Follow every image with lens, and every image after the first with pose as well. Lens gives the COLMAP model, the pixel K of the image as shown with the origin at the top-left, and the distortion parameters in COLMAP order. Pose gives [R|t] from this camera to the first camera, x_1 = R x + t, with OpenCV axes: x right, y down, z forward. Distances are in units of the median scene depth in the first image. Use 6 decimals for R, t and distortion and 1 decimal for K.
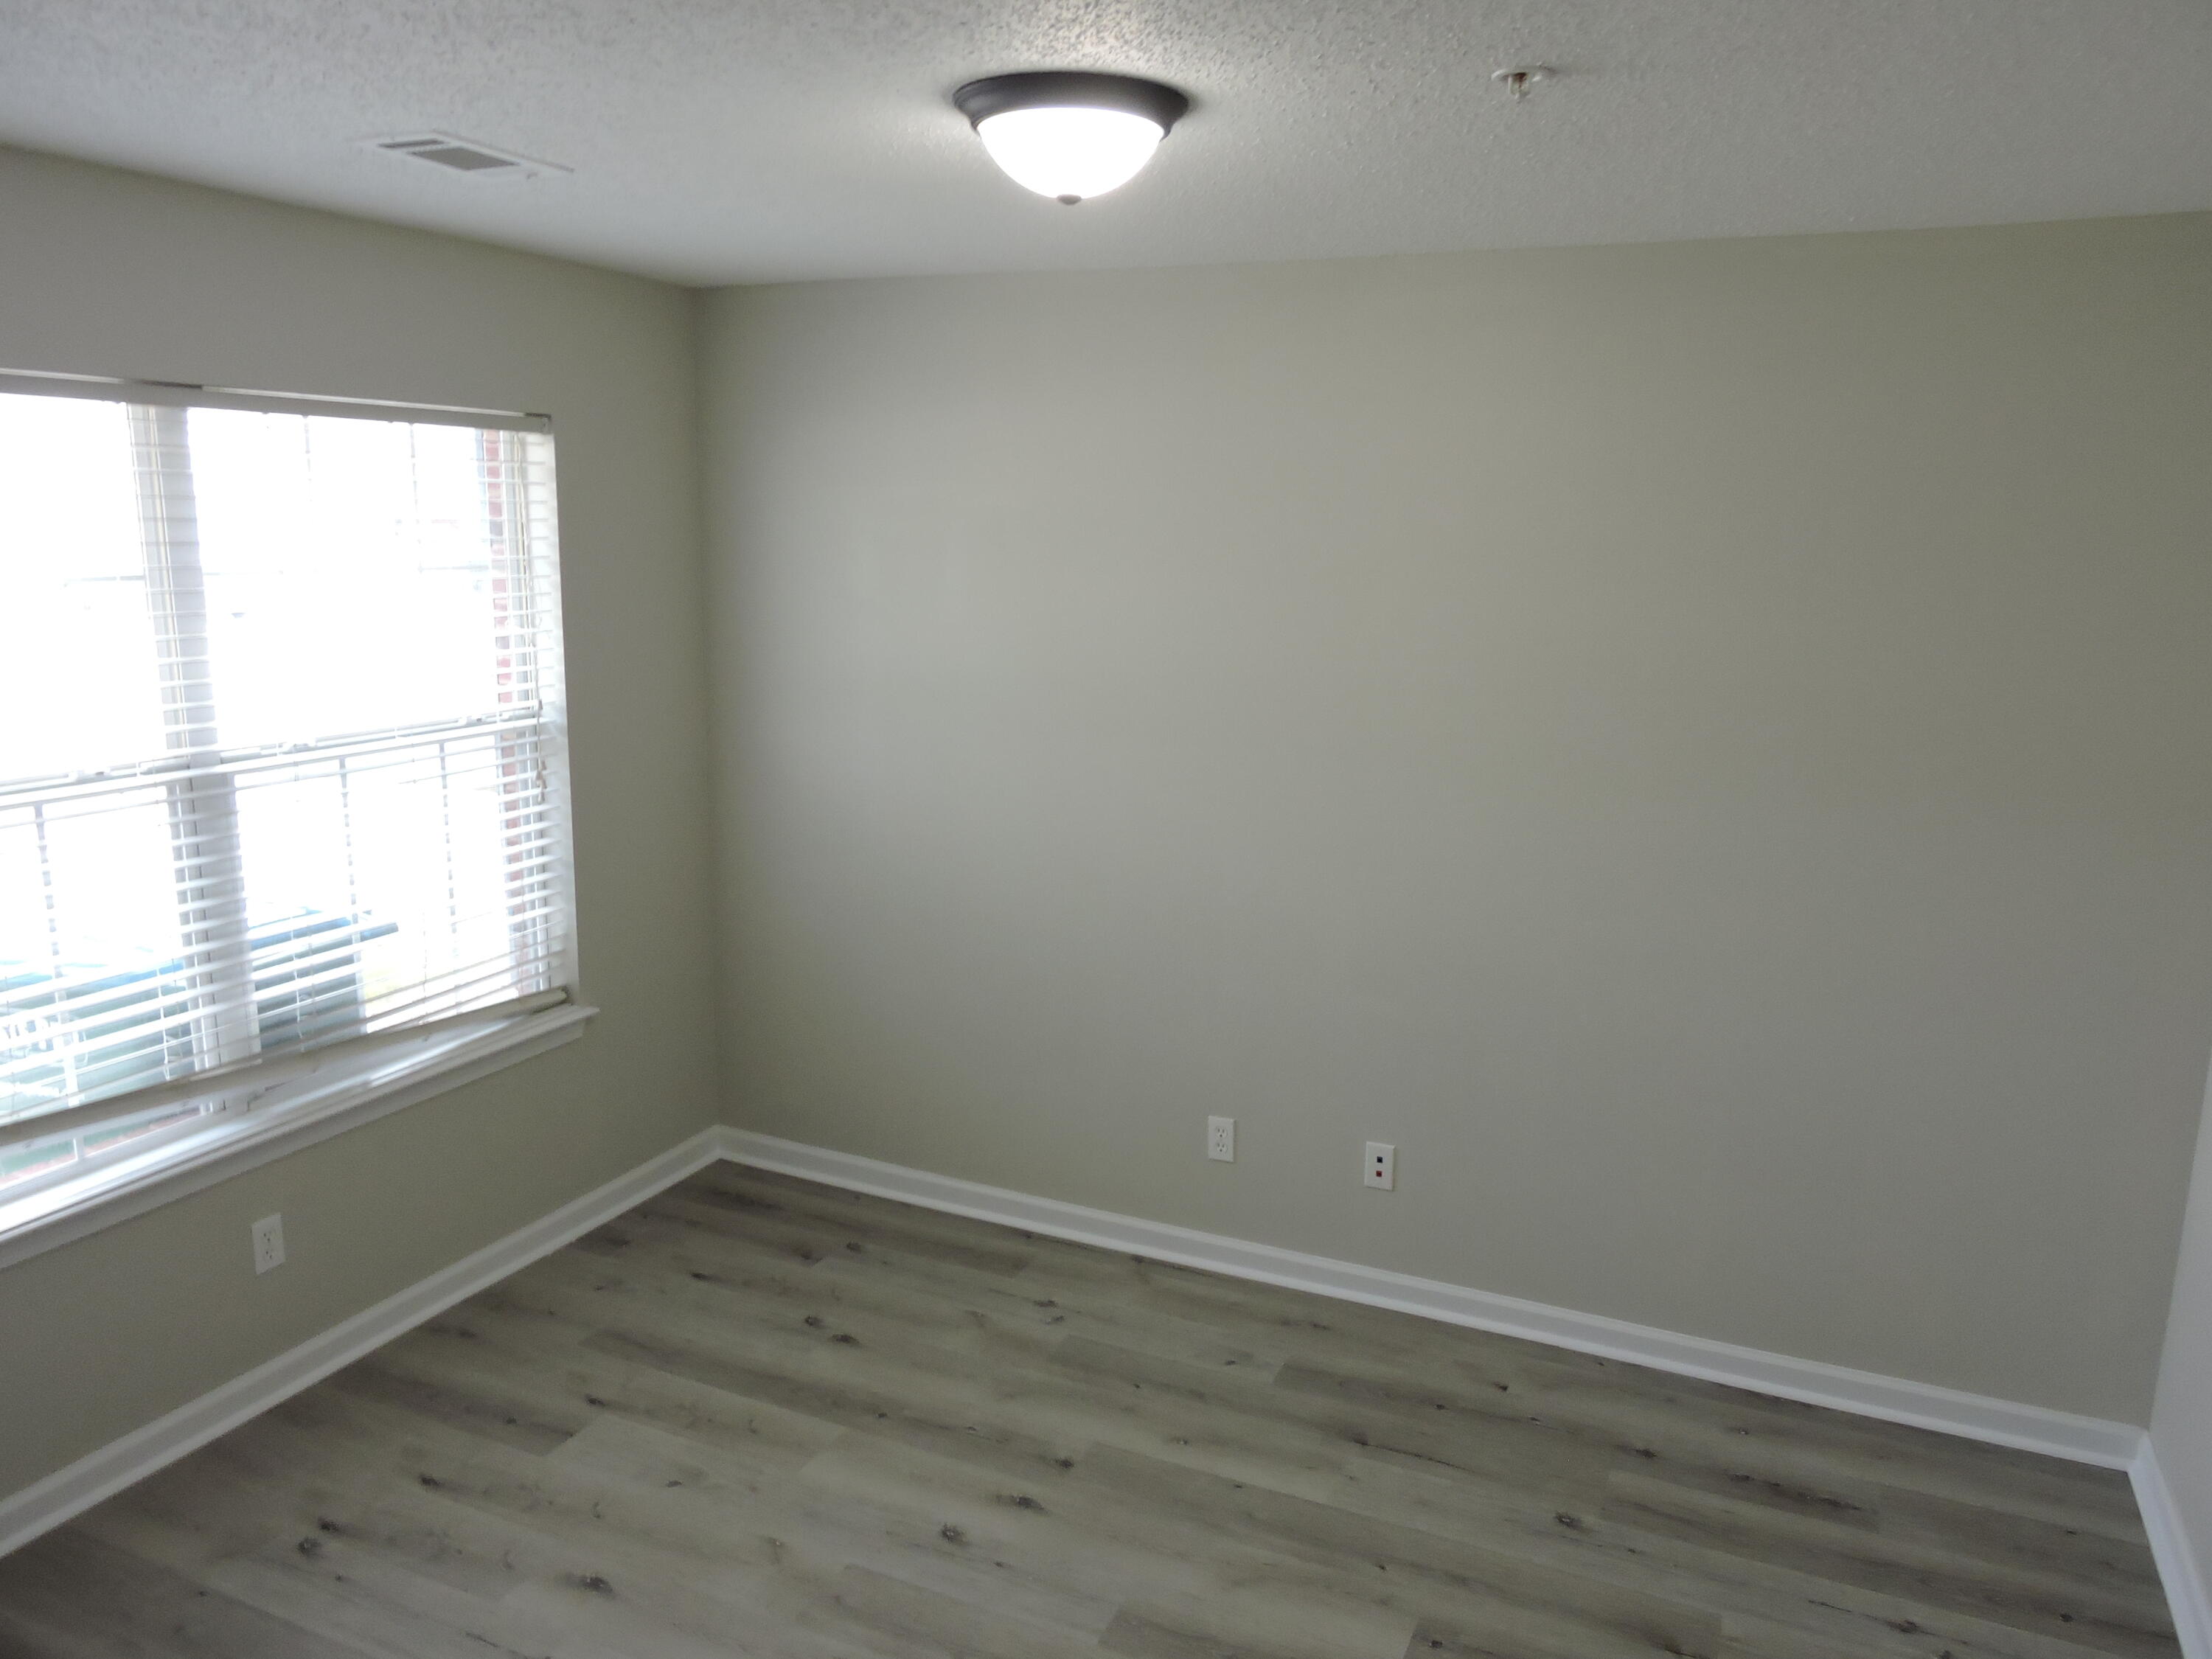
lens RADIAL K [[1576.1, 0, 1102.2], [0, 1576.1, 828.7], [0, 0, 1]] dist [-0.007485, 0.001887]
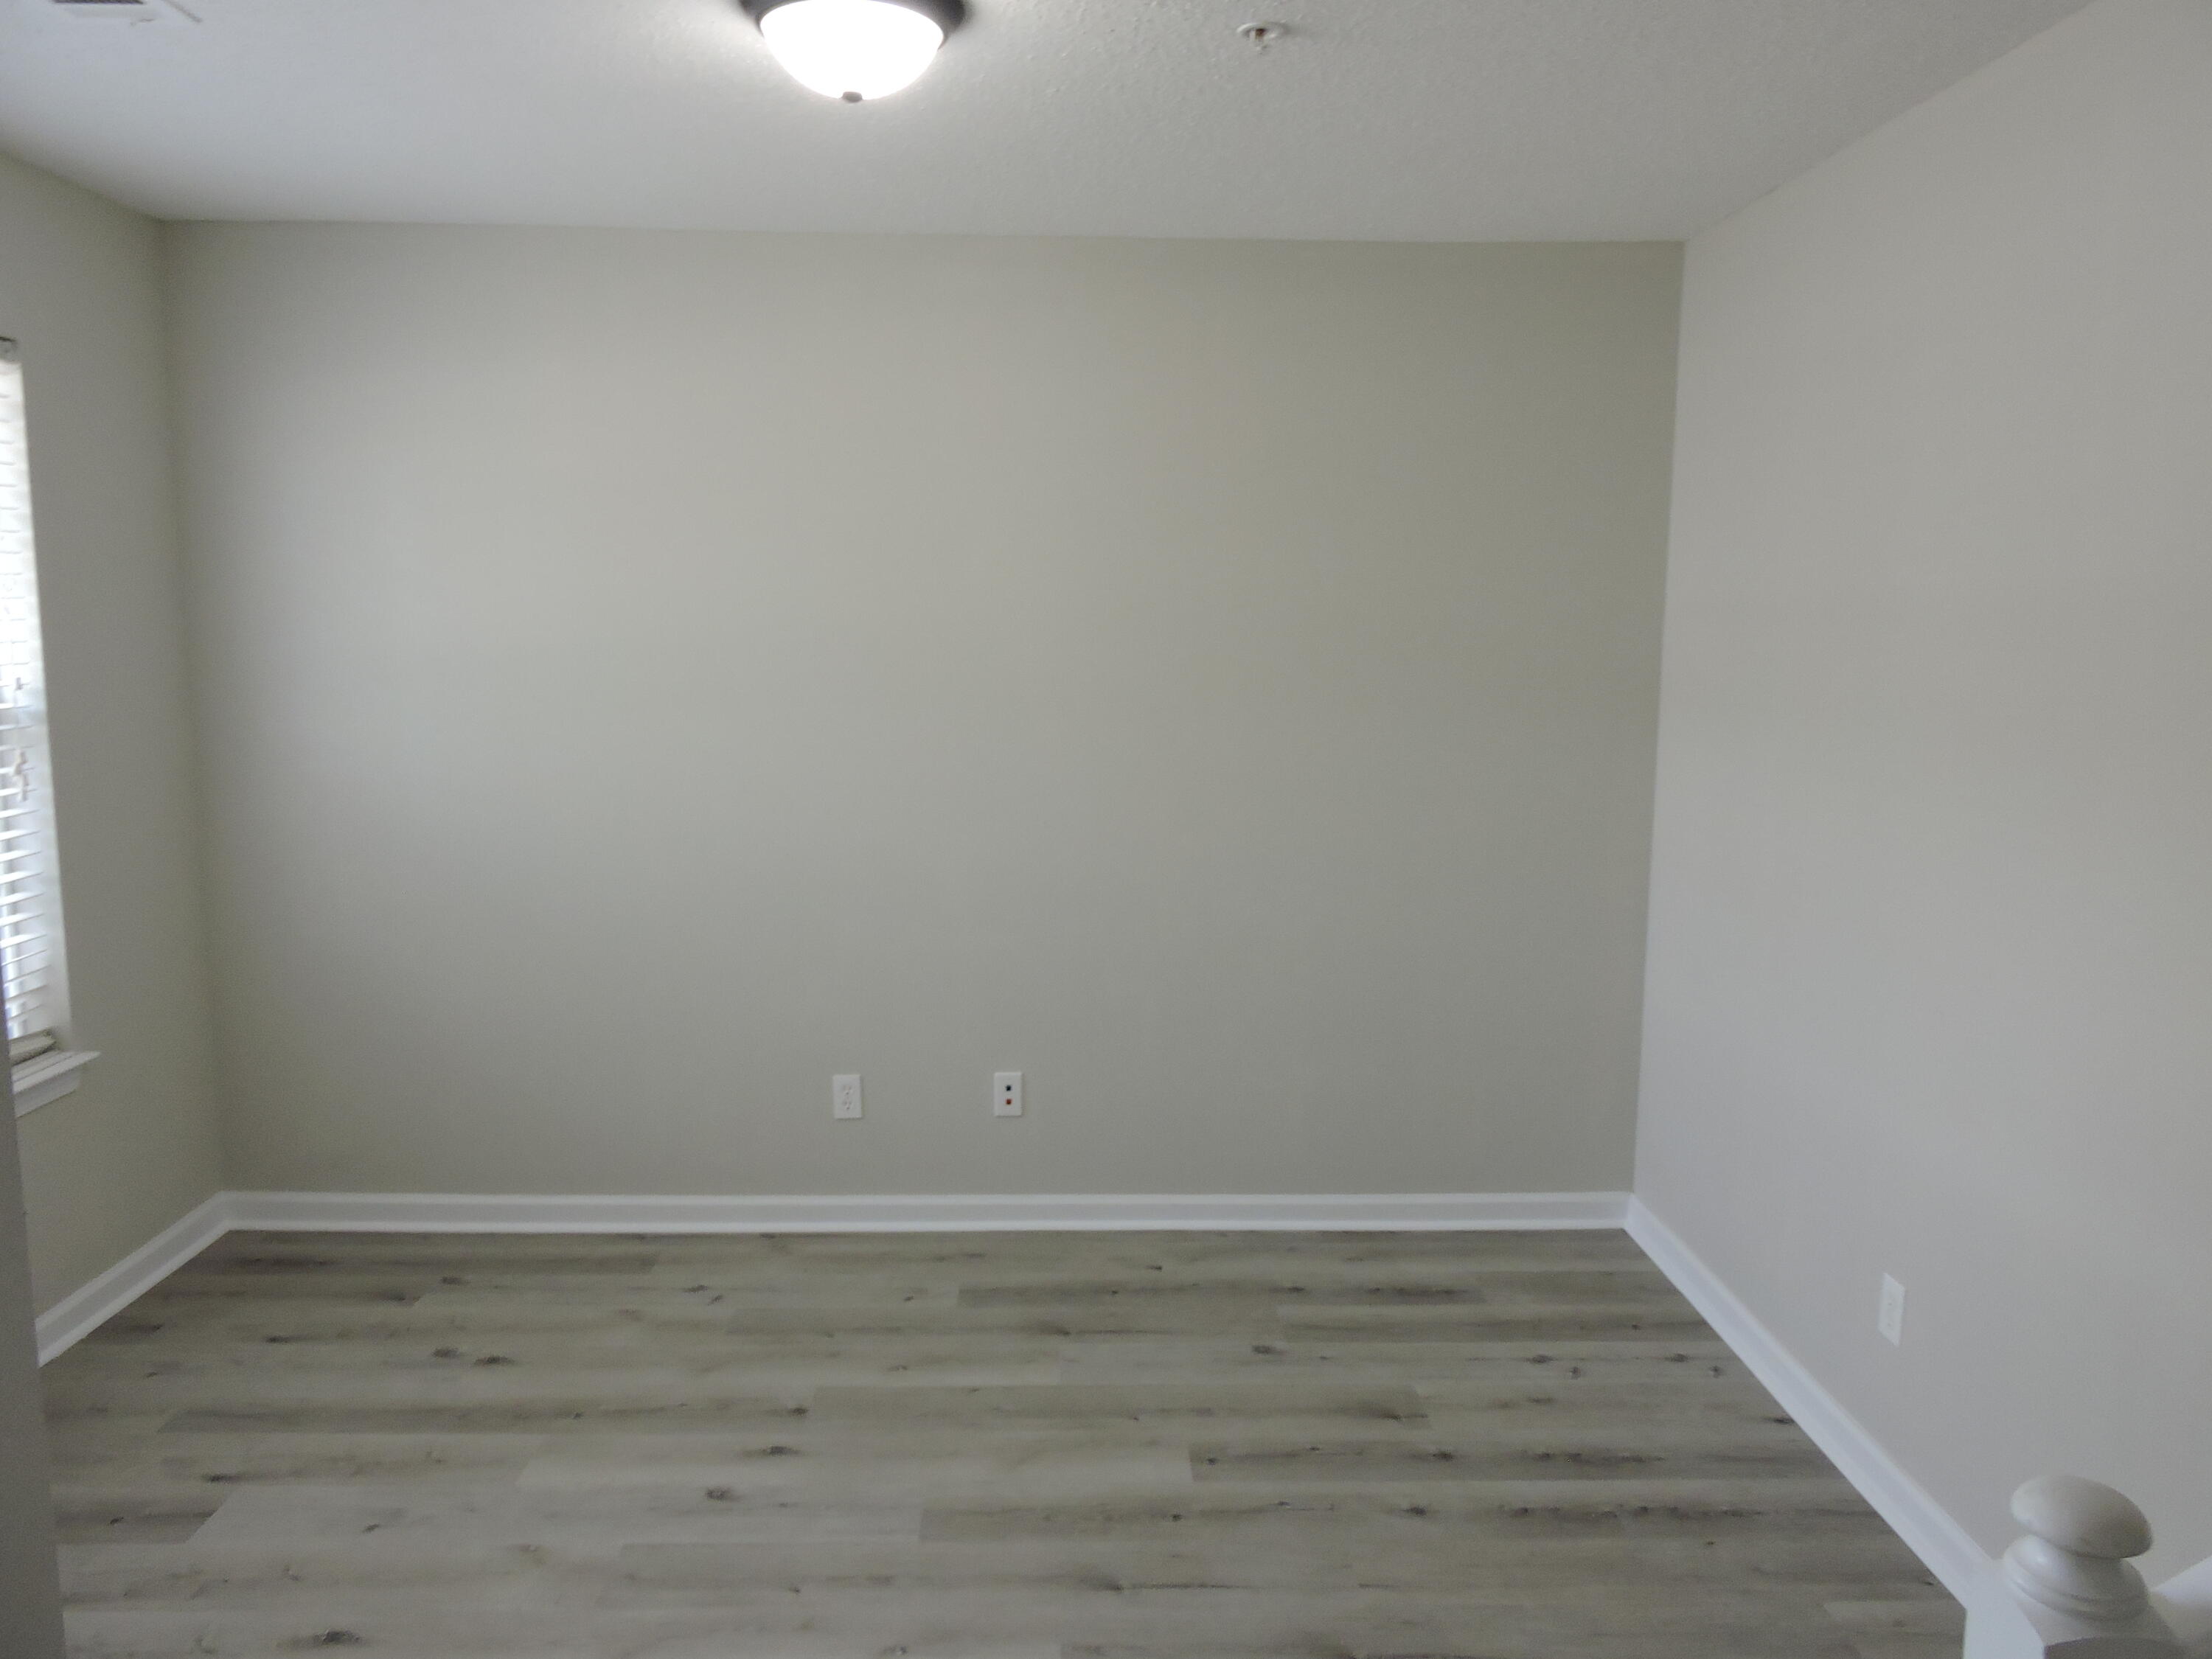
lens RADIAL K [[1576.1, 0, 1094.4], [0, 1576.1, 829.8], [0, 0, 1]] dist [-0.007485, 0.001887]
pose [[0.897836, -0.065005, 0.435505, -0.241172], [0.091171, 0.995054, -0.039432, 0.093746], [-0.430788, 0.075109, 0.899322, 0.017620]]
